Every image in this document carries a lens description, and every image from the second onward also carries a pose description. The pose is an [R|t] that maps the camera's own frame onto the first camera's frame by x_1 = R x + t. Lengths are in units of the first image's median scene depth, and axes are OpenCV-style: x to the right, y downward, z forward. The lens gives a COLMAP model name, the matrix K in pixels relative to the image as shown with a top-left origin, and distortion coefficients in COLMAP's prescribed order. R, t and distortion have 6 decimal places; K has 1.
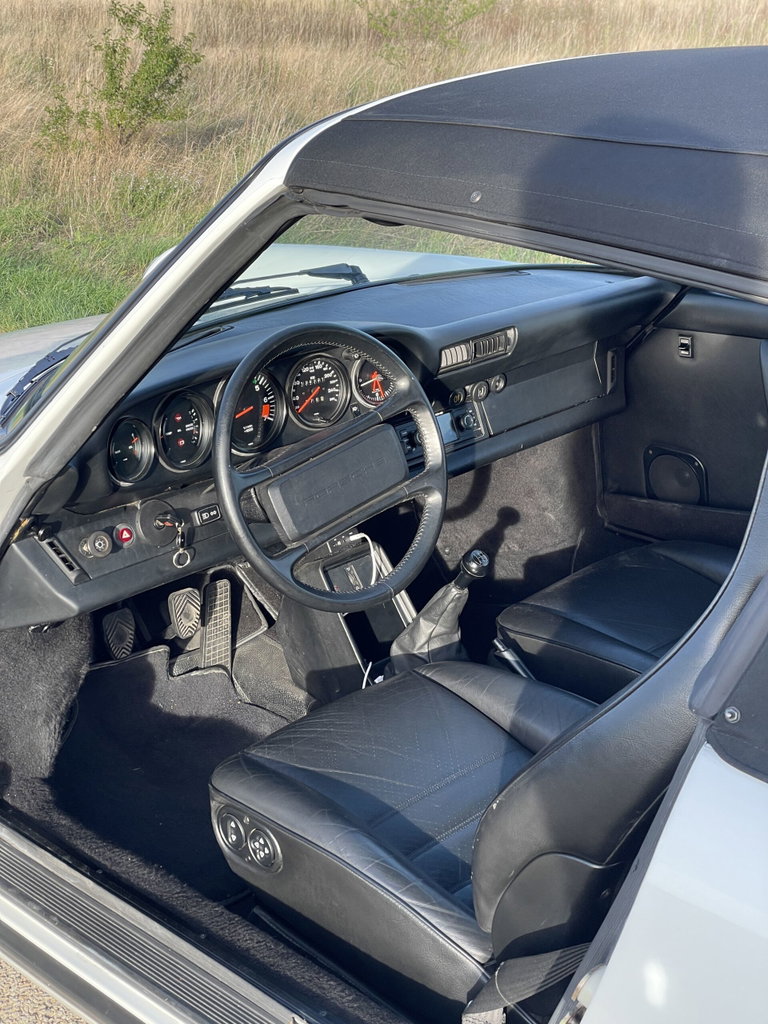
lens RADIAL K [[1573.5, 0, 383.7], [0, 1573.5, 512.9], [0, 0, 1]] dist [0.179295, 0.000000]
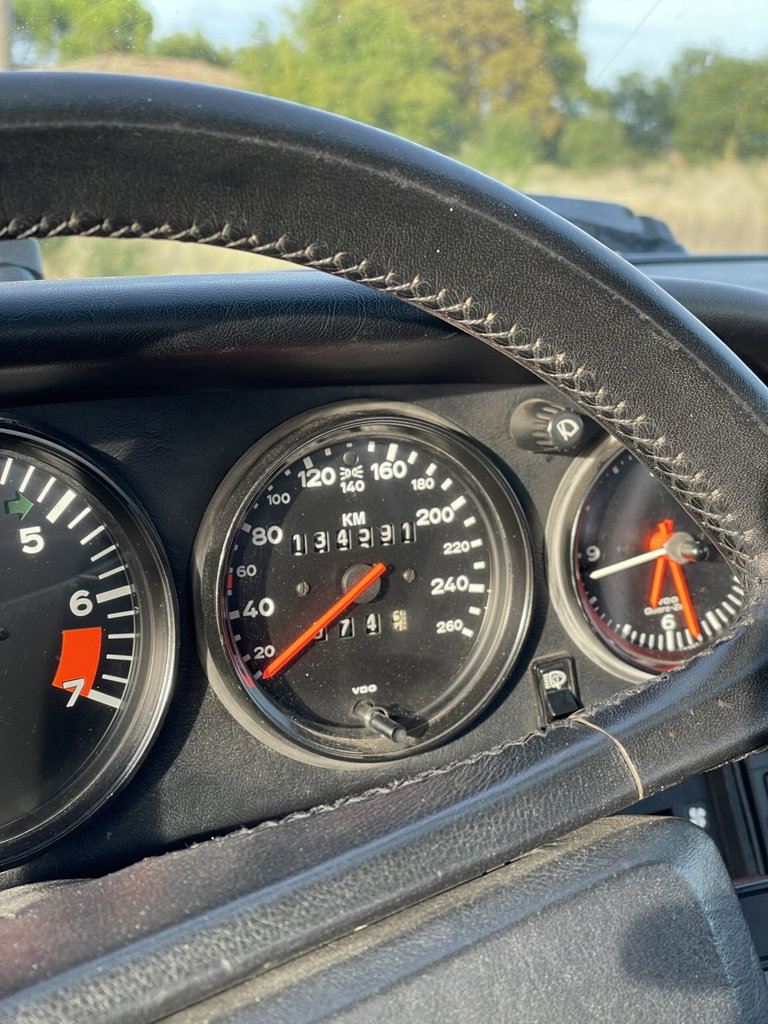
lens RADIAL K [[1573.5, 0, 383.3], [0, 1573.5, 512.4], [0, 0, 1]] dist [0.179295, 0.000000]
pose [[0.970118, 0.064963, -0.233776, 0.008124], [-0.096825, 0.987101, -0.127504, -0.059475], [0.222477, 0.146329, 0.963894, 0.790398]]
